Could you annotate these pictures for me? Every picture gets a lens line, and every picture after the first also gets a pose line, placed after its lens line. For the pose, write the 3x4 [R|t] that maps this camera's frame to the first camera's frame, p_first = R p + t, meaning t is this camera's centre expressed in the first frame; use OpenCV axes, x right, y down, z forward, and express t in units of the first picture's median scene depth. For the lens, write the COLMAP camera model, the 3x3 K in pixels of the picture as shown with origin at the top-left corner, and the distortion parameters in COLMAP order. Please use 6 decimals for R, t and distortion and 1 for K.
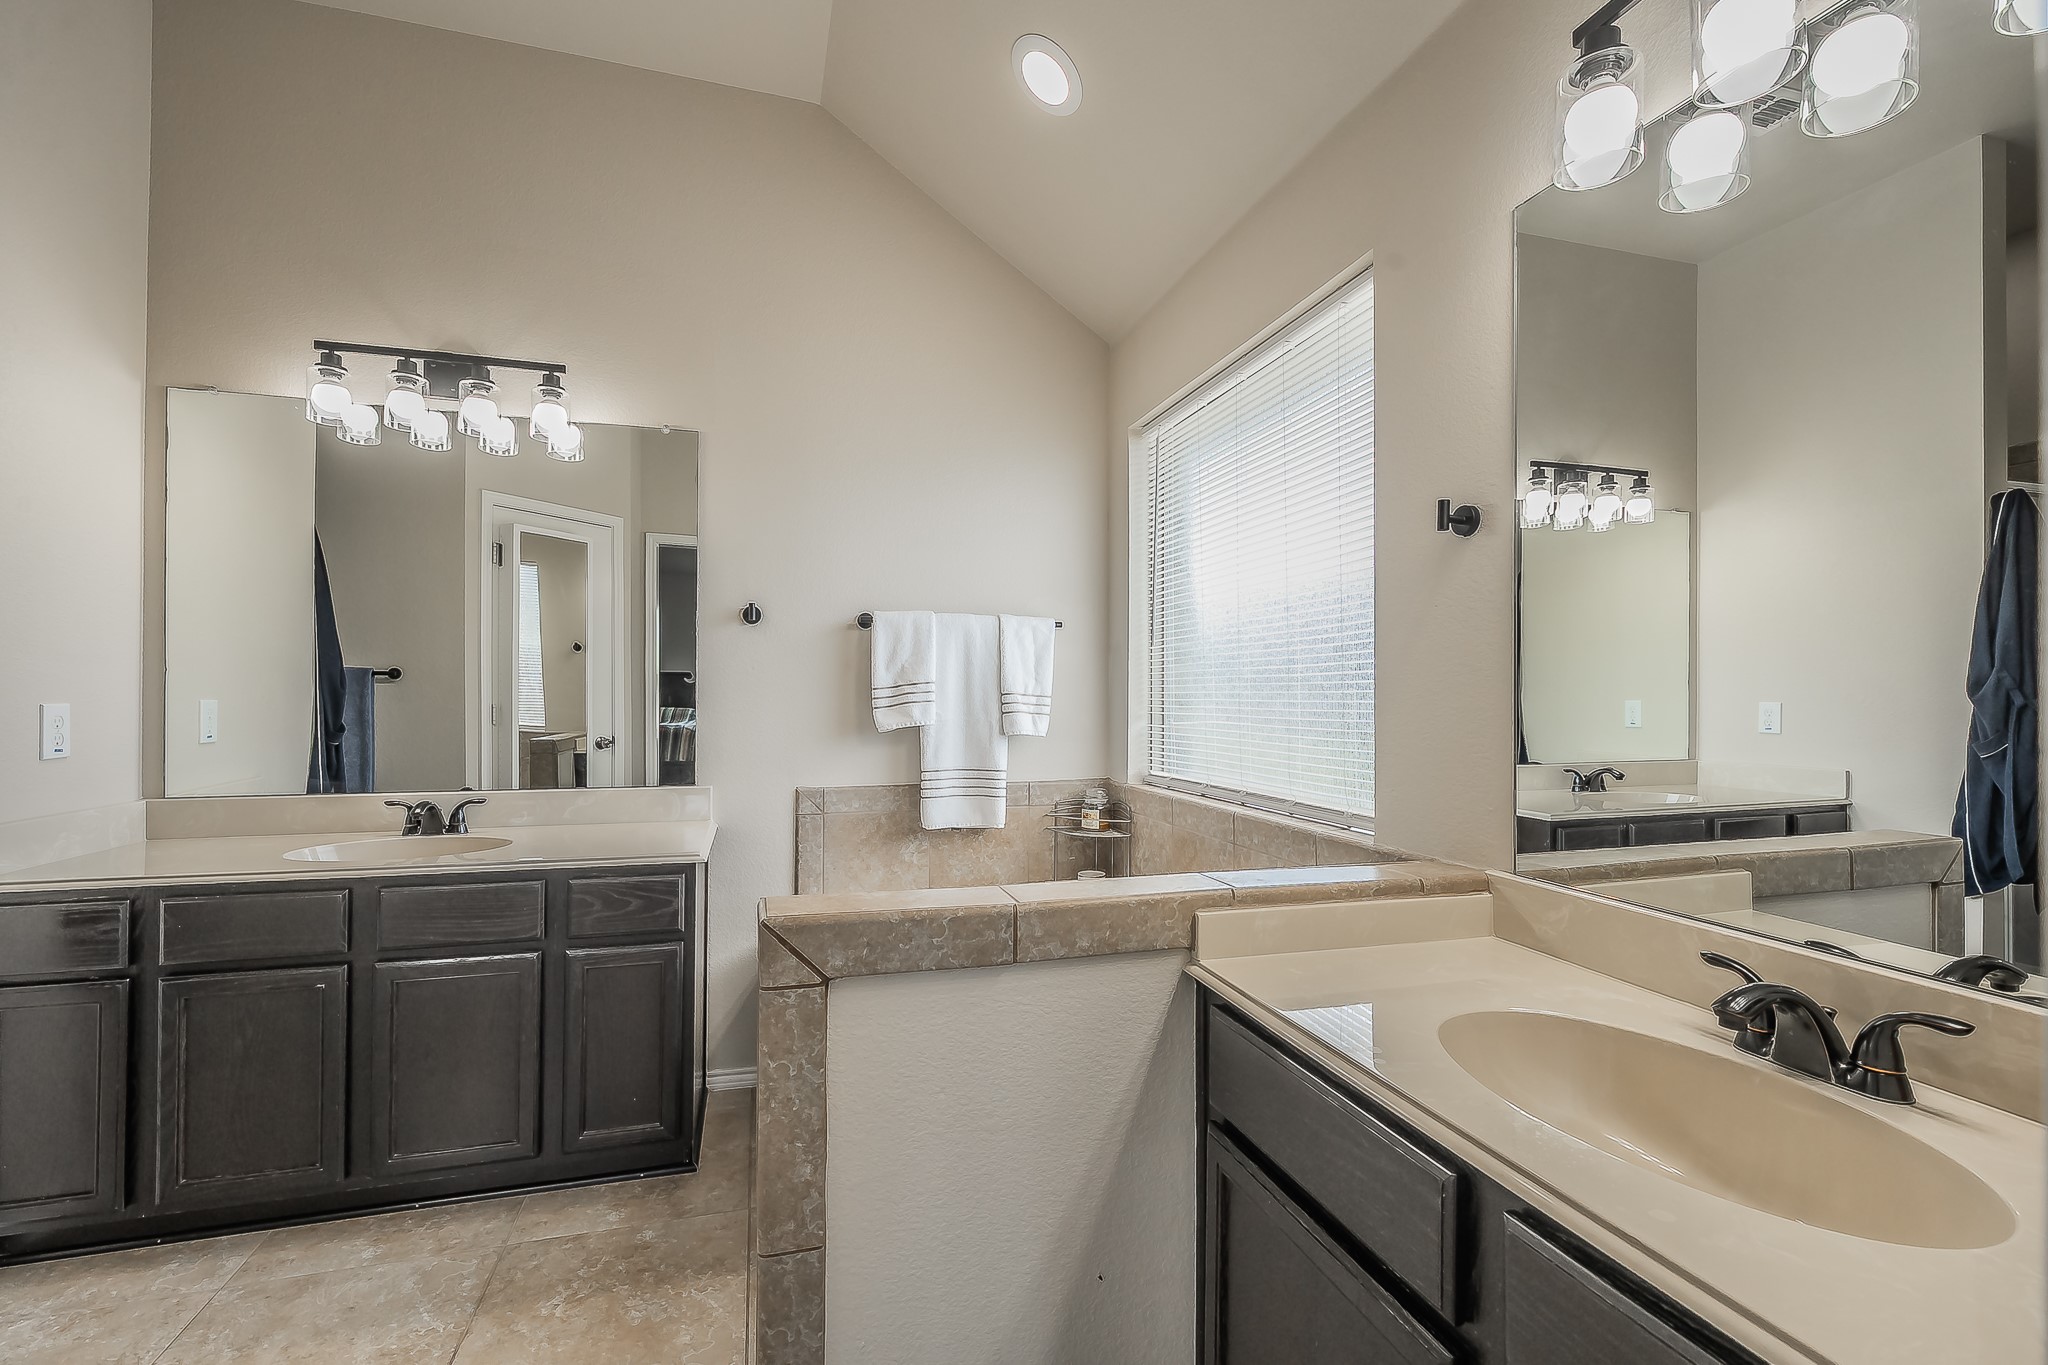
lens RADIAL K [[866.0, 0, 1026.4], [0, 866.0, 689.9], [0, 0, 1]] dist [-0.002416, -0.000082]
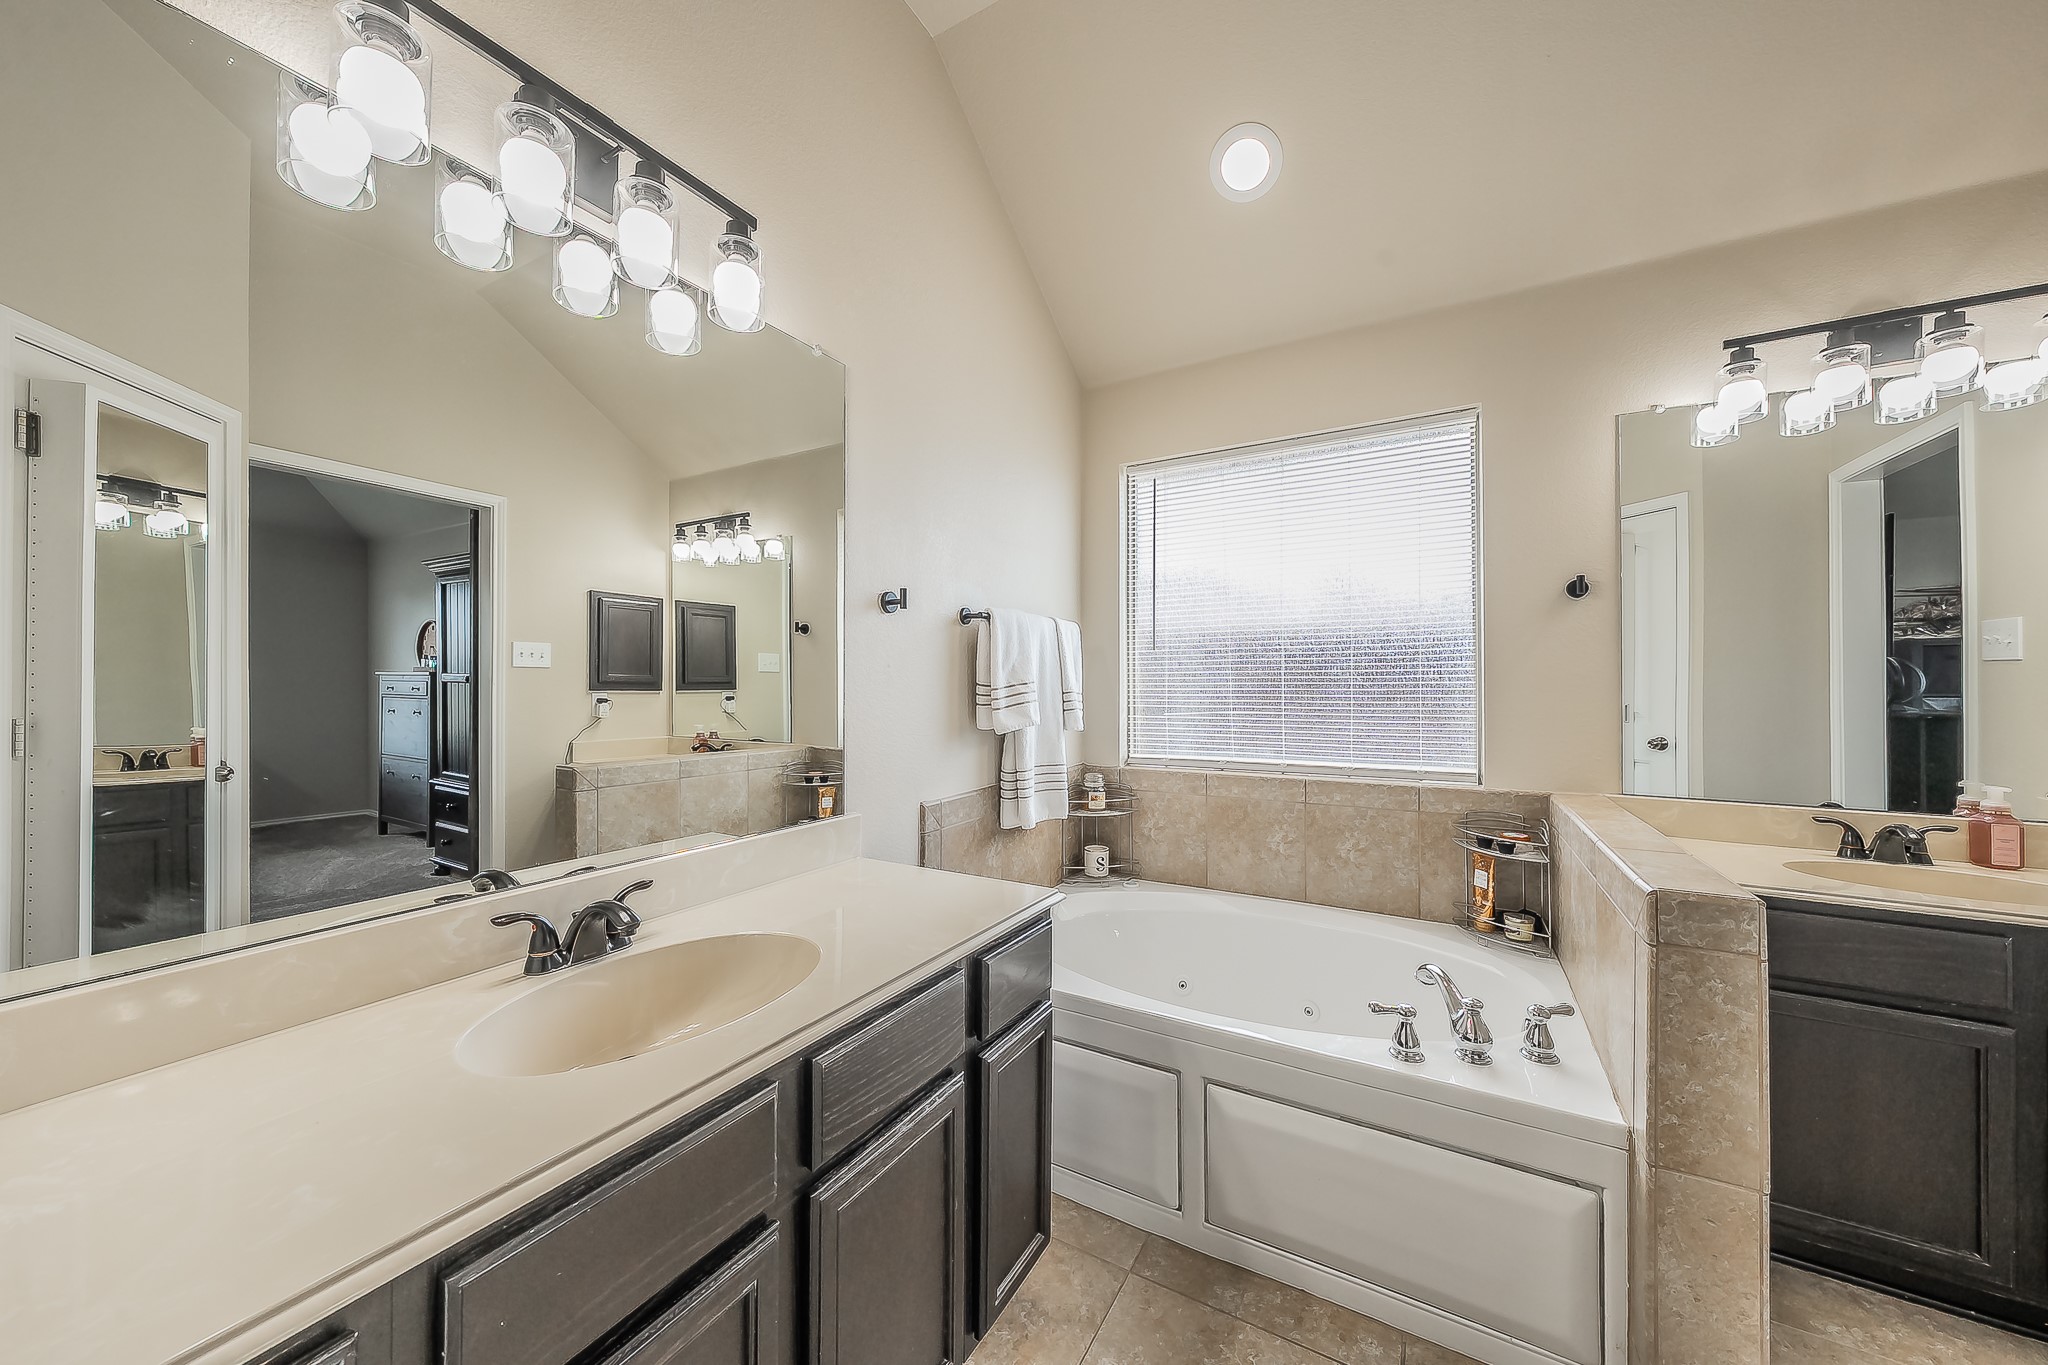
lens RADIAL K [[712.4, 0, 1024.8], [0, 712.4, 677.0], [0, 0, 1]] dist [-0.009577, 0.000050]
pose [[0.729343, 0.000904, 0.684148, -0.665197], [-0.000023, 0.999999, -0.001297, -0.012964], [-0.684148, 0.000930, 0.729342, 0.395572]]
